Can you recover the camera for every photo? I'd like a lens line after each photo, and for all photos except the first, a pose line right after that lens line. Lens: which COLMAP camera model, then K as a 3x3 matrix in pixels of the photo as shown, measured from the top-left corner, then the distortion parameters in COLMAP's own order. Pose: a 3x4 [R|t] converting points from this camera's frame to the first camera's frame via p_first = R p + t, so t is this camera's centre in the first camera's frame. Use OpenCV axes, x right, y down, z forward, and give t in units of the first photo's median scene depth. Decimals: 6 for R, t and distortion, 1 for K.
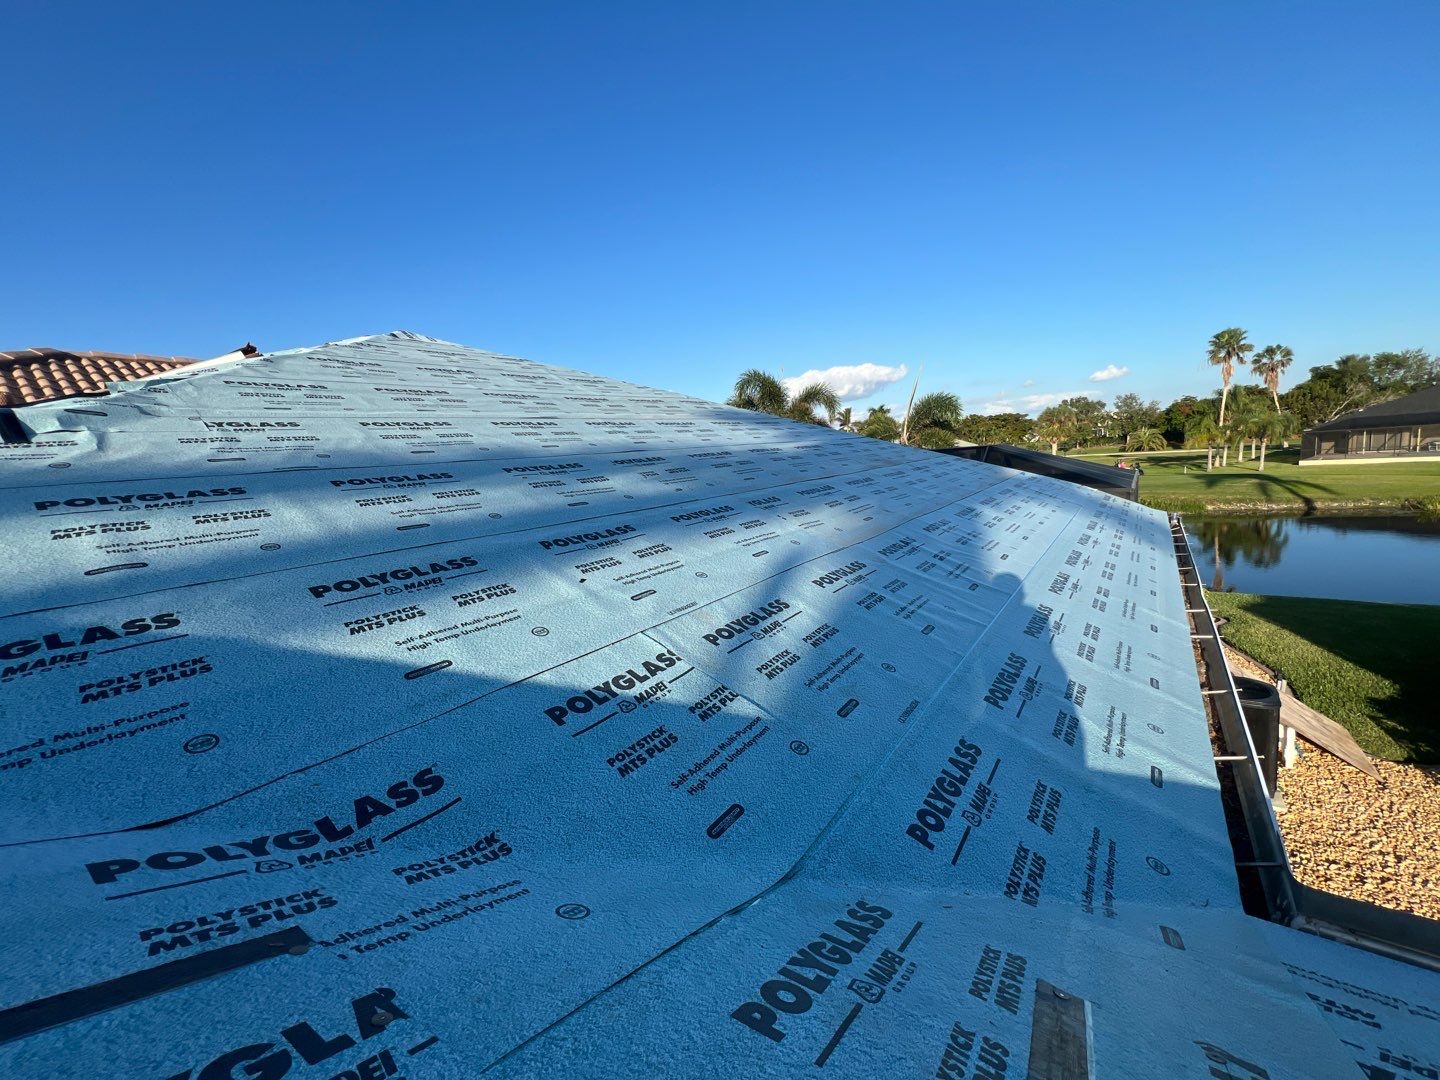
lens RADIAL K [[577.1, 0, 720.1], [0, 577.1, 540.3], [0, 0, 1]] dist [0.000681, -0.001385]
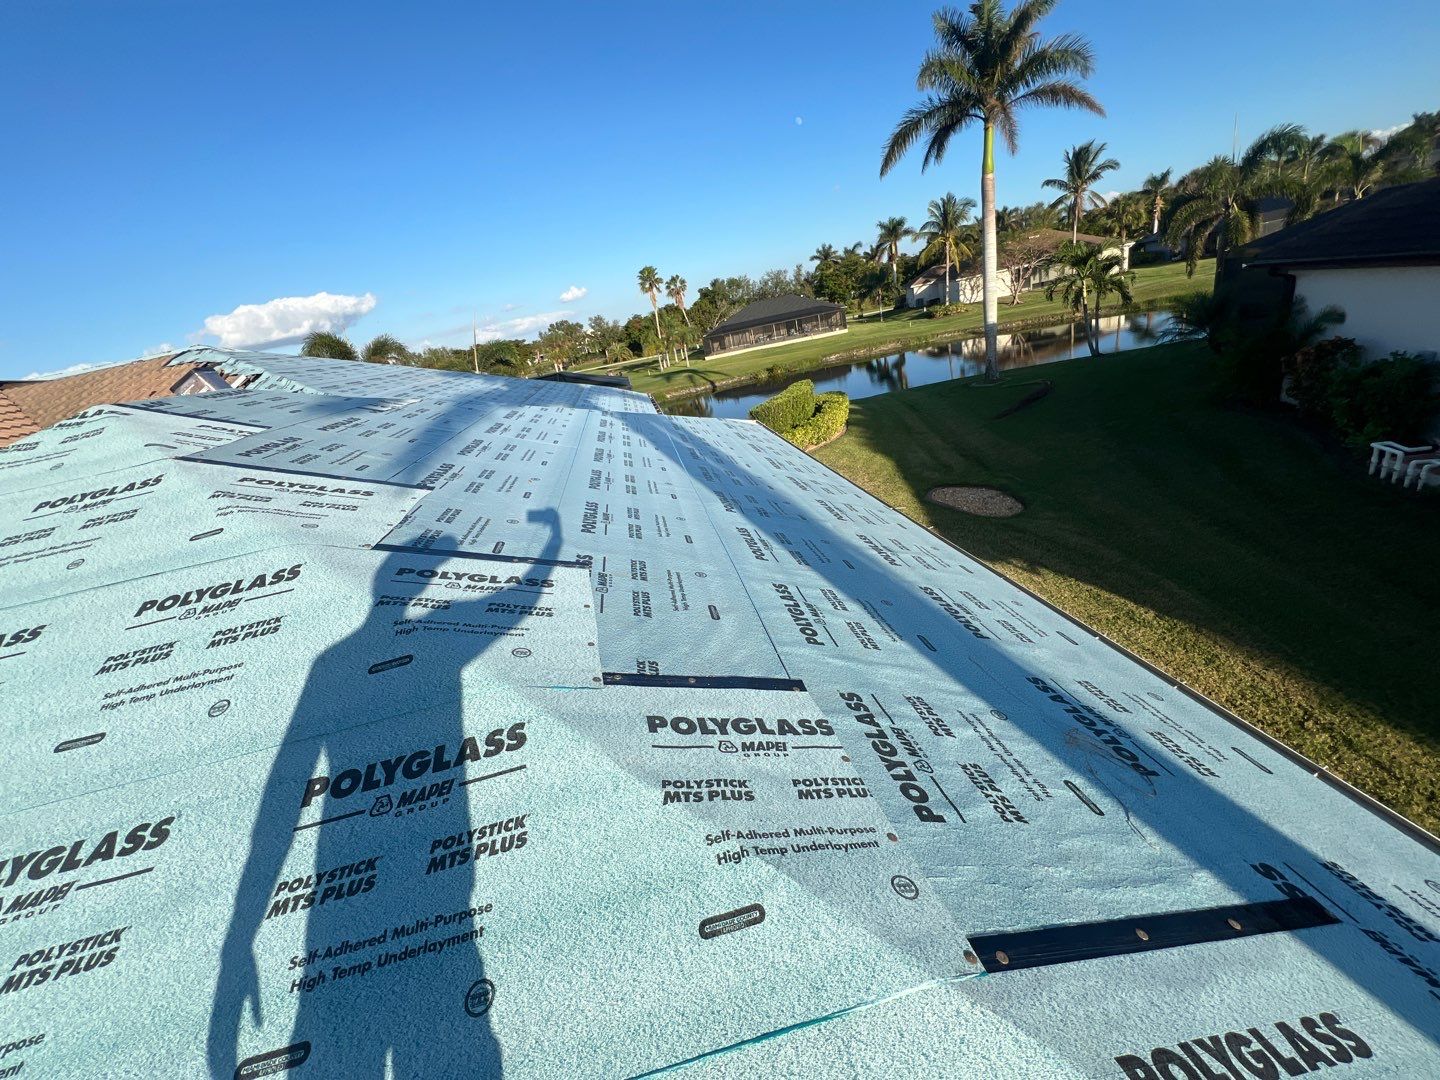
lens RADIAL K [[577.1, 0, 727.2], [0, 577.1, 542.1], [0, 0, 1]] dist [0.000681, -0.001385]
pose [[0.684537, -0.319450, 0.655257, -1.370425], [0.239964, 0.947519, 0.211247, 0.206321], [-0.688351, 0.012631, 0.725268, -1.717869]]
